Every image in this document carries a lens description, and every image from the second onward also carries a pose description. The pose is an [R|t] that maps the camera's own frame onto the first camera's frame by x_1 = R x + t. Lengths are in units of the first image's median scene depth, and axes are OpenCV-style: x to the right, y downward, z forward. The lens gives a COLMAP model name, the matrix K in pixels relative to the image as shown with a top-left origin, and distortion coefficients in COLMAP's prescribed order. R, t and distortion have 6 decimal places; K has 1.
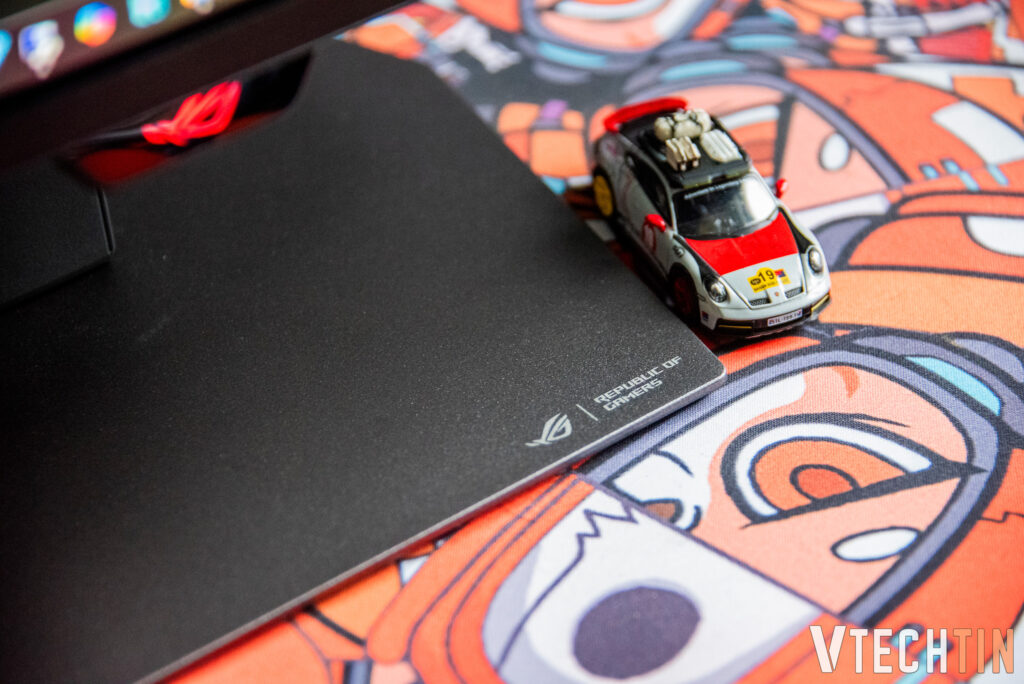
lens RADIAL K [[4182.8, 0, 512.0], [0, 4182.8, 342.0], [0, 0, 1]] dist [1.326712, -3.901046]
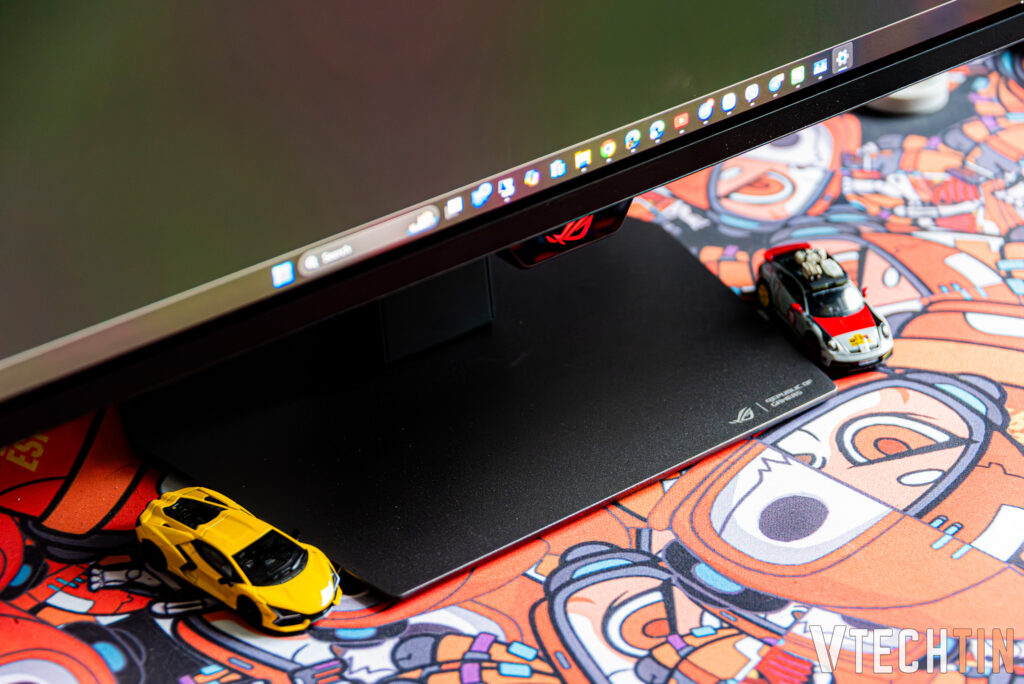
lens RADIAL K [[3022.0, 0, 512.0], [0, 3022.0, 342.0], [0, 0, 1]] dist [0.026965, 1.005412]
pose [[0.999497, 0.024055, -0.020662, -0.061423], [-0.025086, 0.998373, -0.051199, 0.056267], [0.019397, 0.051692, 0.998475, -0.298004]]
